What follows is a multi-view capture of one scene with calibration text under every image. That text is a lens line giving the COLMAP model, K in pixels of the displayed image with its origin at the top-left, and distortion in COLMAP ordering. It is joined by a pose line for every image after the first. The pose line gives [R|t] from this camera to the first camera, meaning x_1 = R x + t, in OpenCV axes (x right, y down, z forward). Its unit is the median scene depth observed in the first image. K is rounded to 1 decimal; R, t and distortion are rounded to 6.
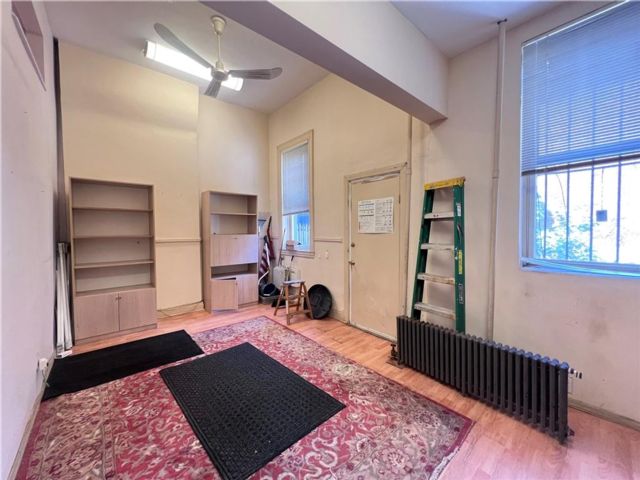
lens RADIAL K [[254.8, 0, 319.8], [0, 254.8, 239.1], [0, 0, 1]] dist [-0.003862, -0.000115]
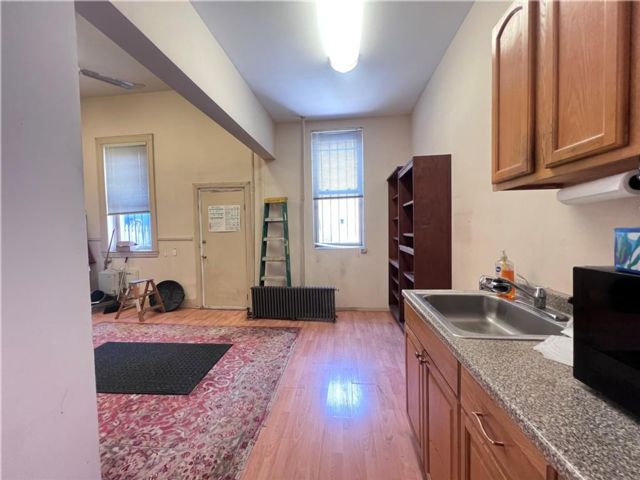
lens RADIAL K [[254.8, 0, 319.2], [0, 254.8, 239.0], [0, 0, 1]] dist [-0.003862, -0.000115]
pose [[0.735275, -0.032869, 0.676971, -0.377661], [0.036409, 0.999297, 0.008974, 0.023635], [-0.676790, 0.018050, 0.735955, -0.342278]]
